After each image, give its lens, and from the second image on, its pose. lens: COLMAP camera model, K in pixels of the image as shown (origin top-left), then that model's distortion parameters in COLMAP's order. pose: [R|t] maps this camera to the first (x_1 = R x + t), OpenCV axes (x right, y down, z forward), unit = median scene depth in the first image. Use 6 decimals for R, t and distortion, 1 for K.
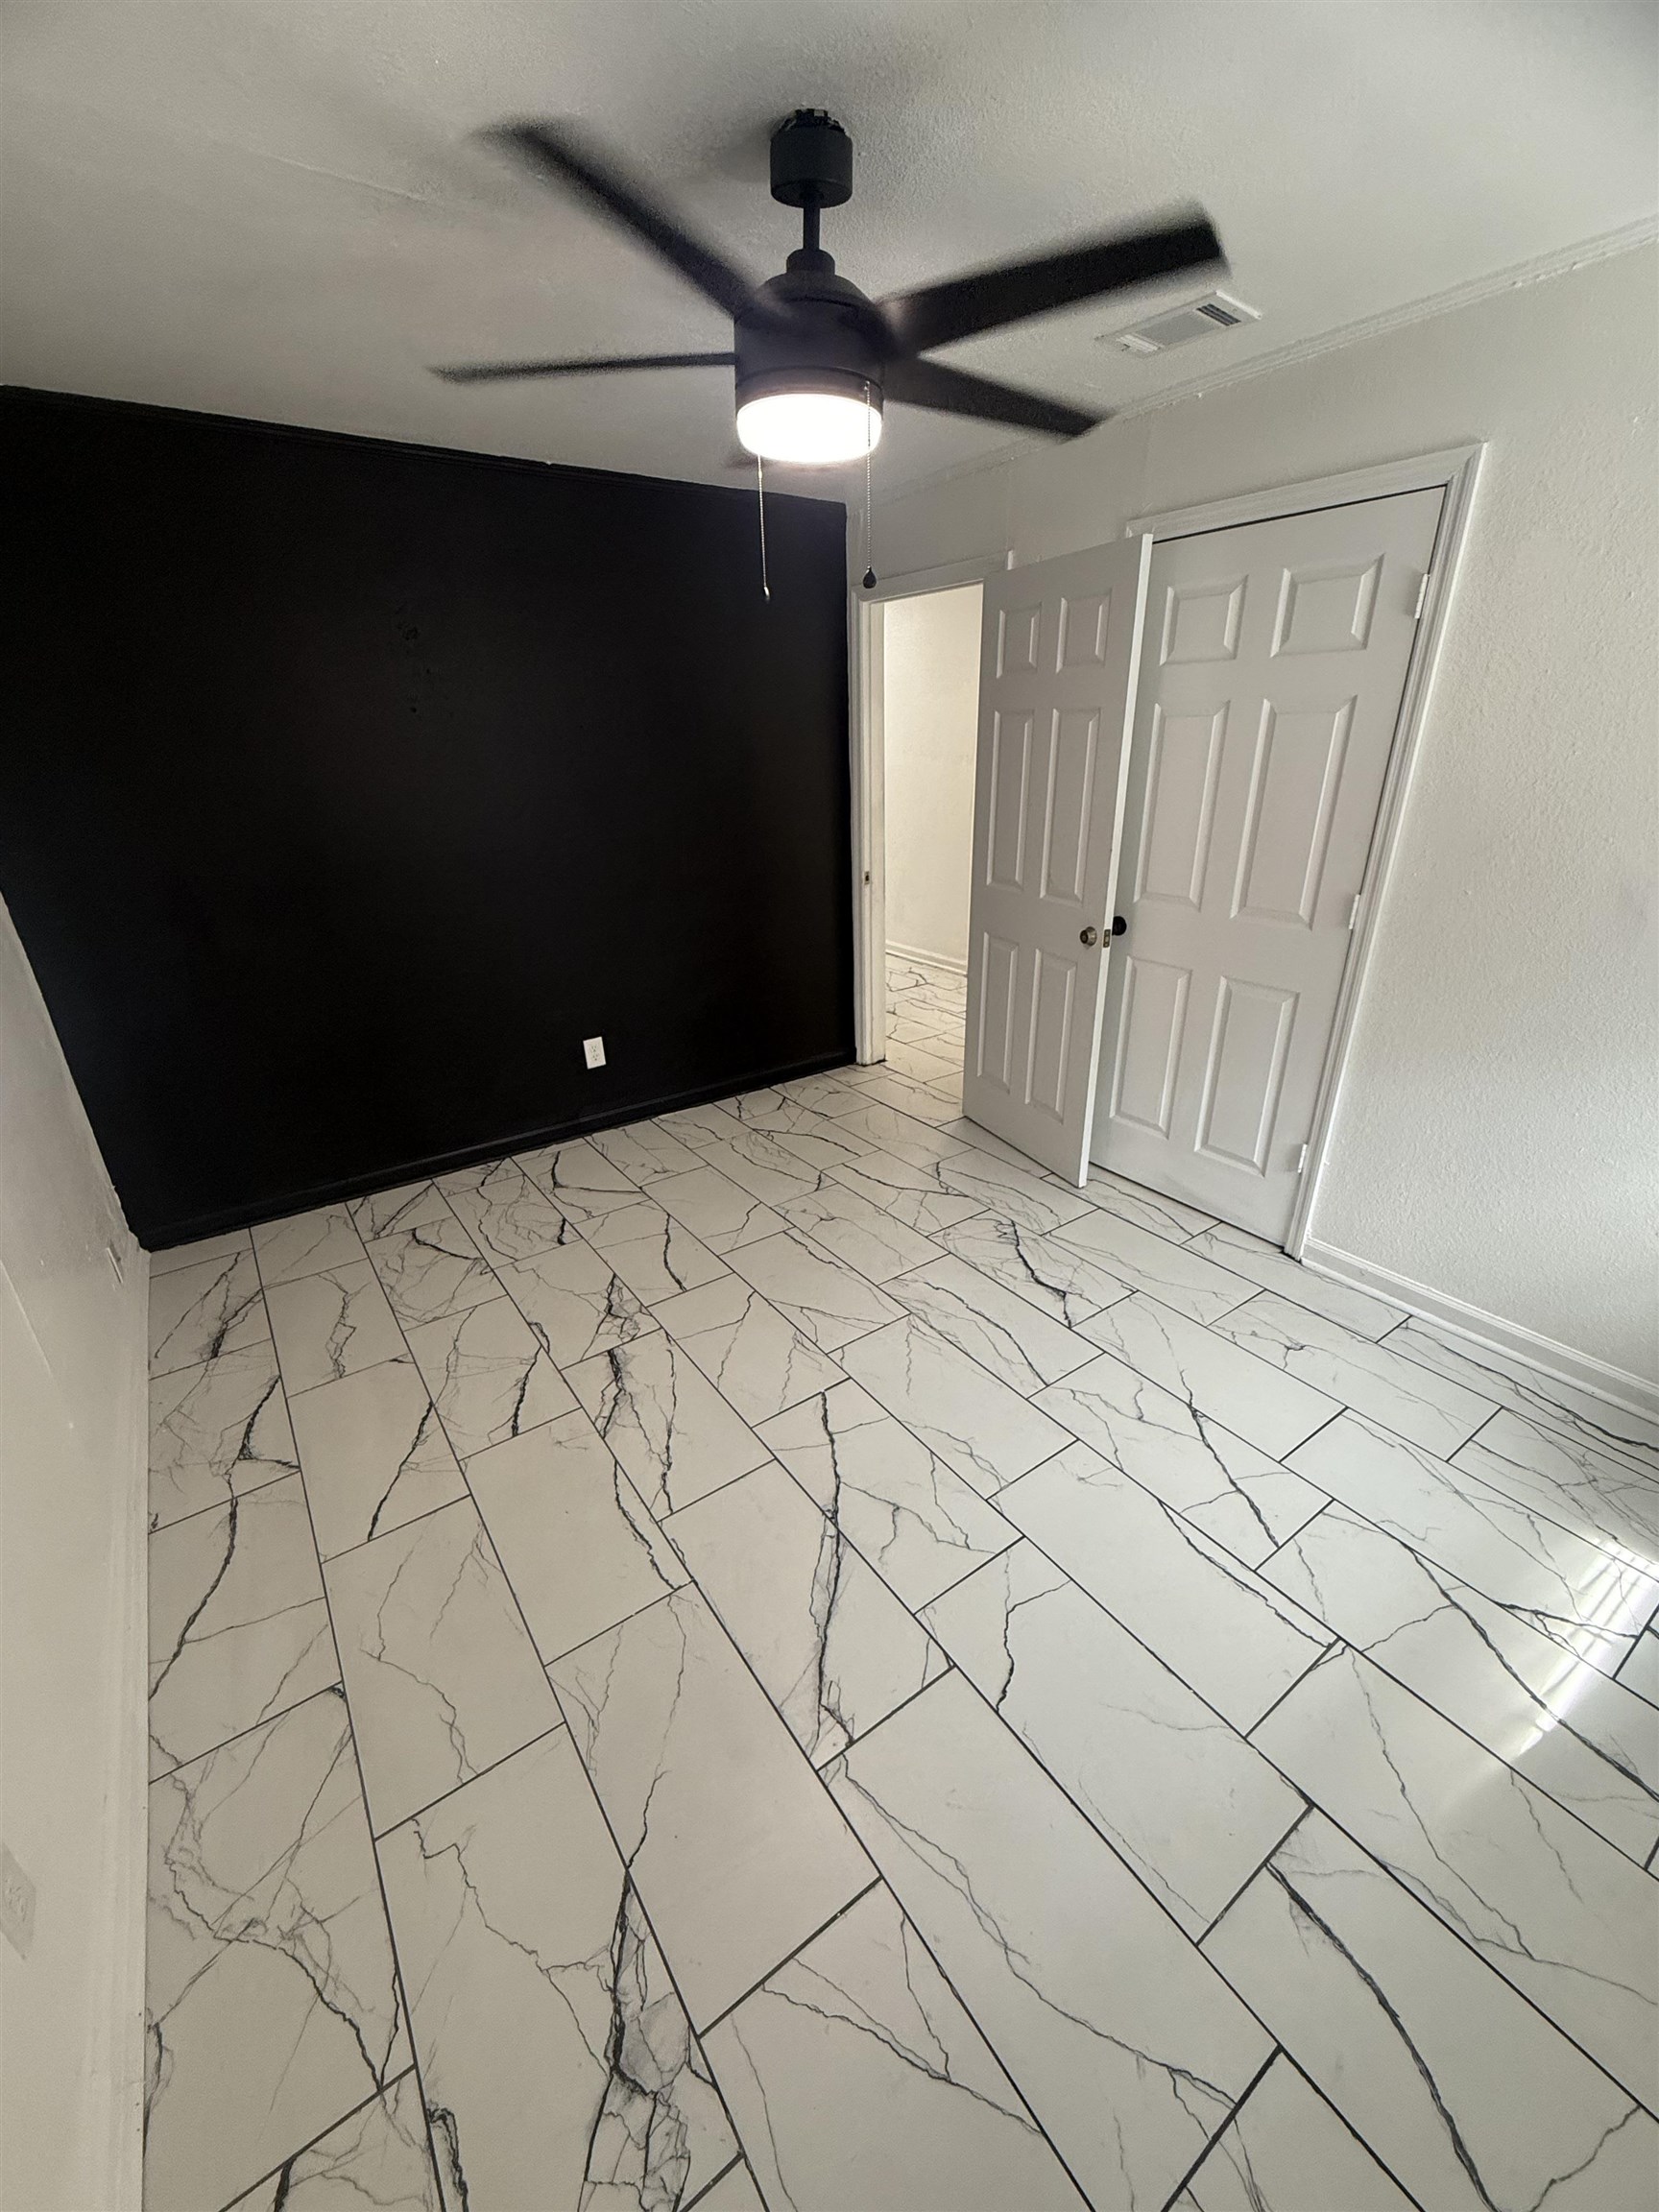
lens RADIAL K [[882.4, 0, 828.5], [0, 882.4, 1101.1], [0, 0, 1]] dist [-0.000067, 0.000099]
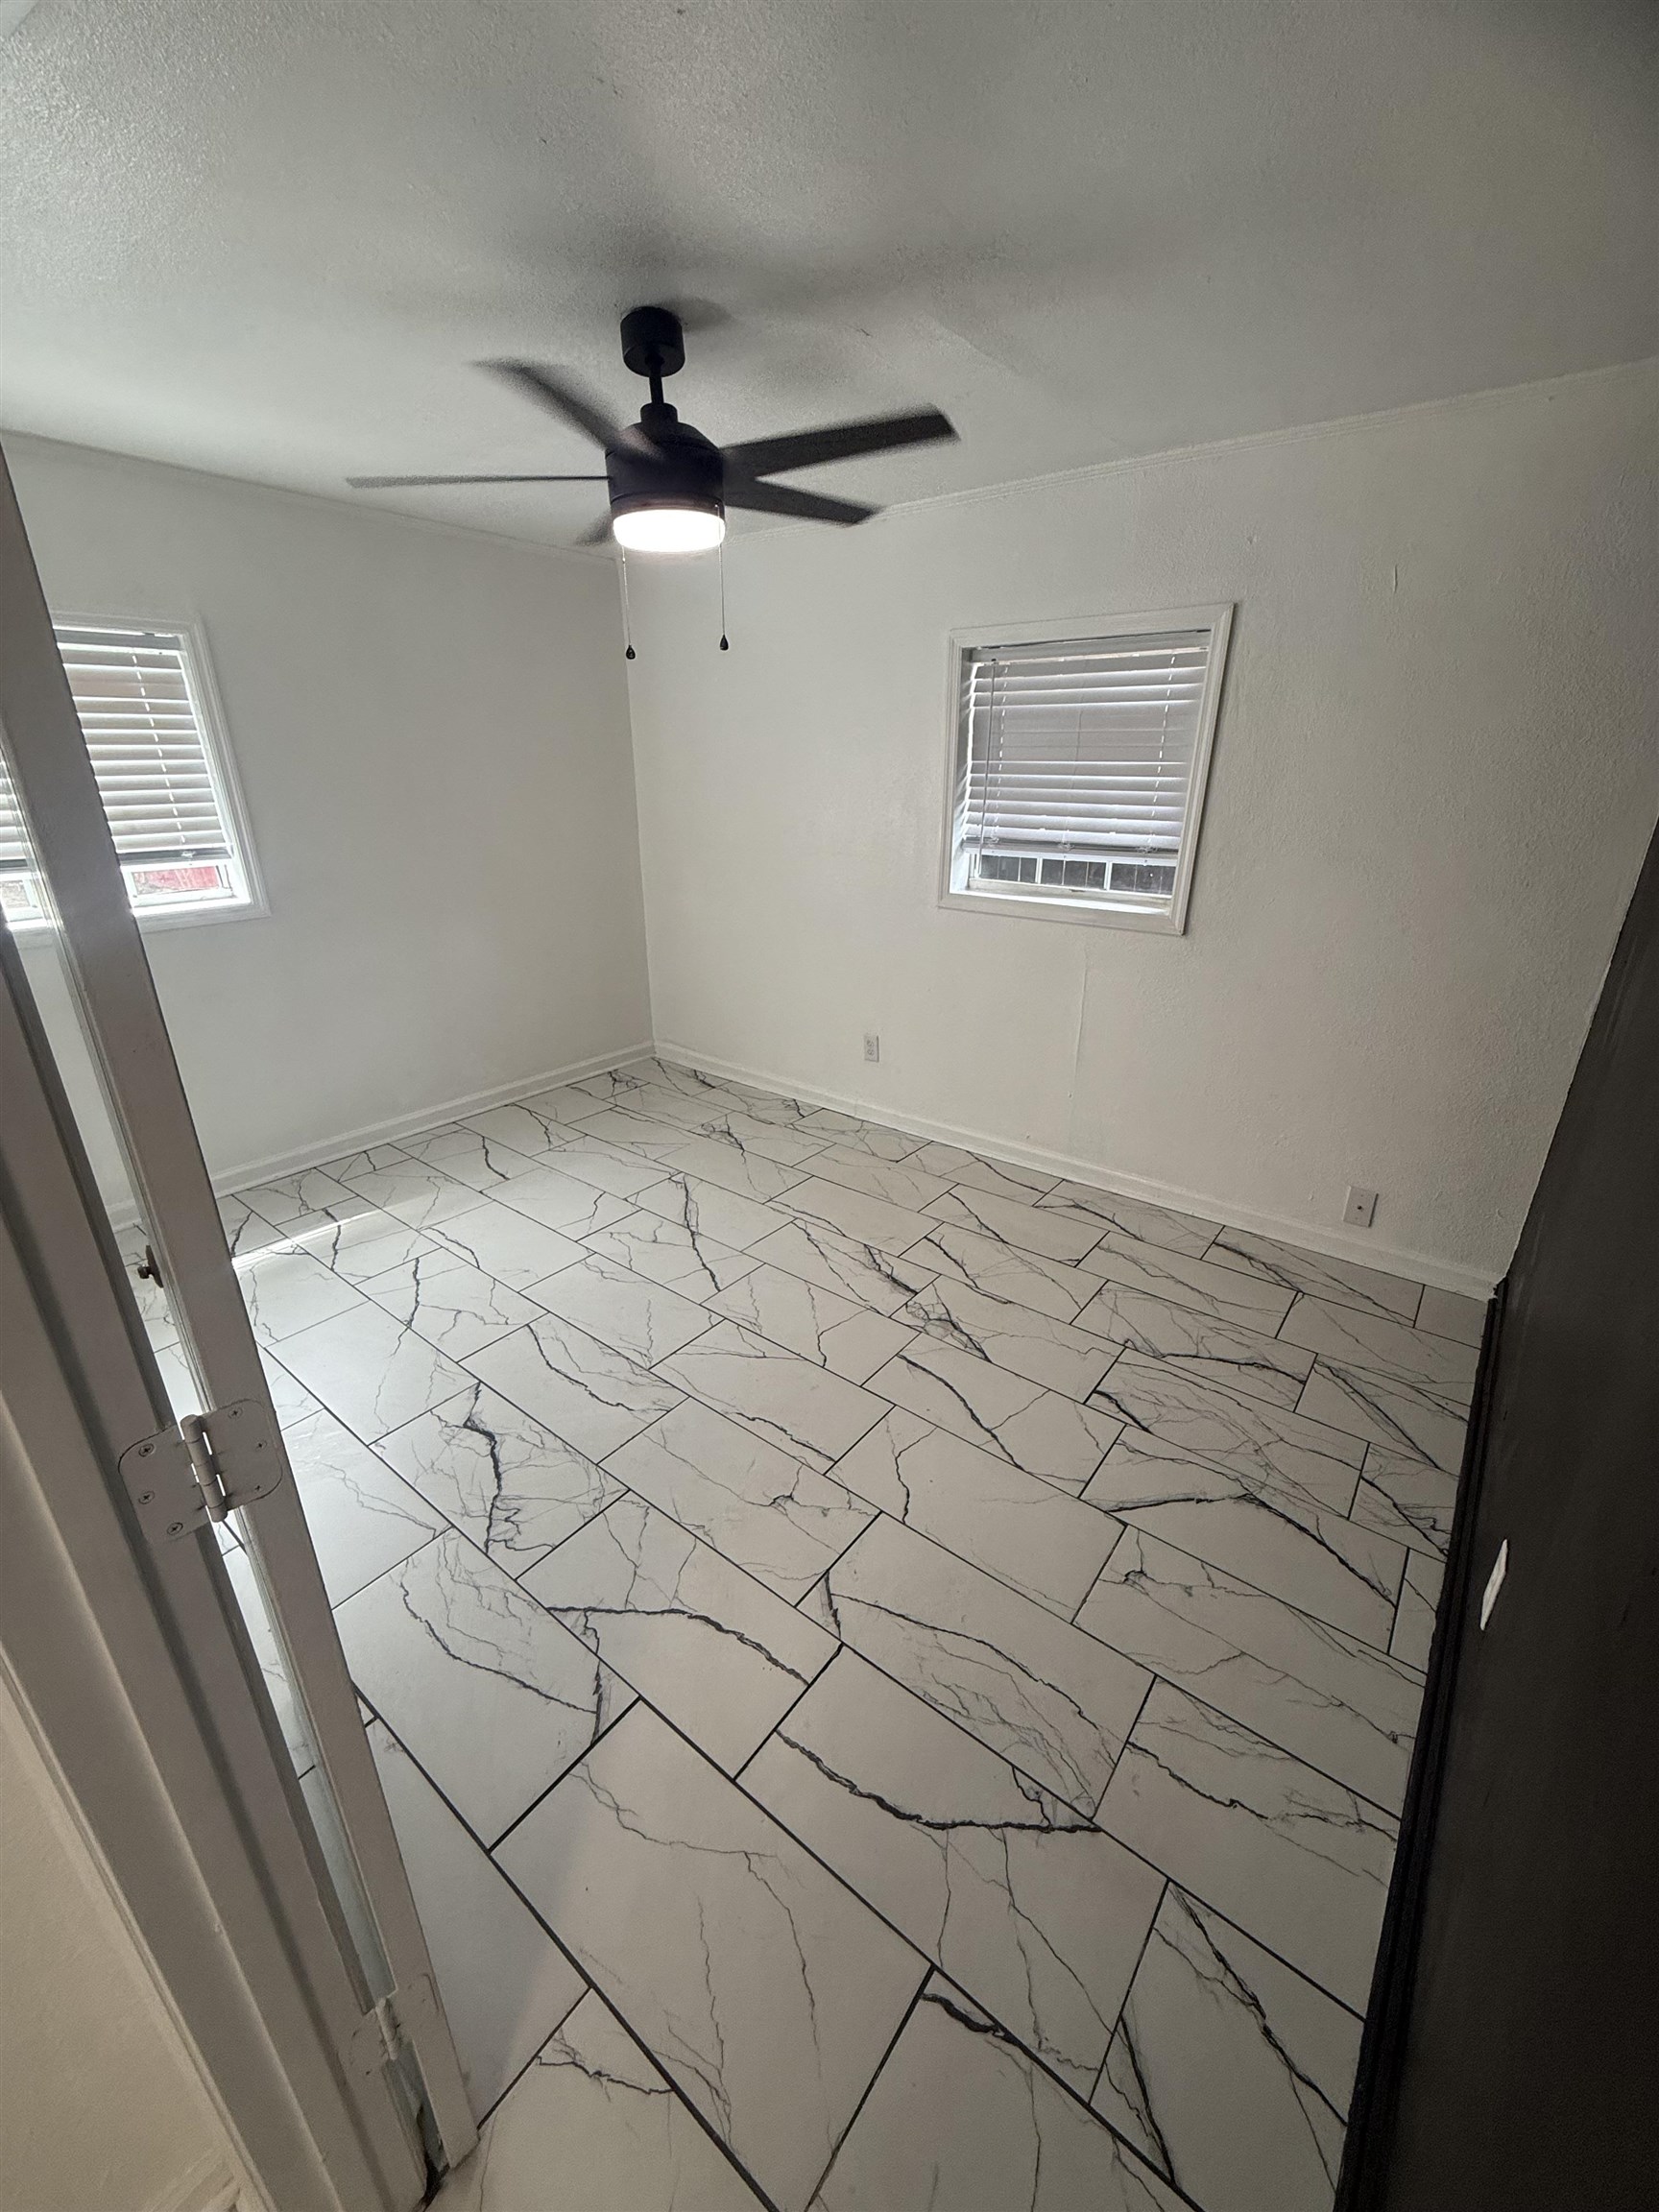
lens RADIAL K [[882.4, 0, 828.5], [0, 882.4, 1101.1], [0, 0, 1]] dist [-0.000067, 0.000099]
pose [[-0.958030, 0.125439, -0.257765, 0.115522], [-0.090306, 0.721338, 0.686670, -0.631389], [0.272071, 0.681129, -0.679736, 1.493244]]
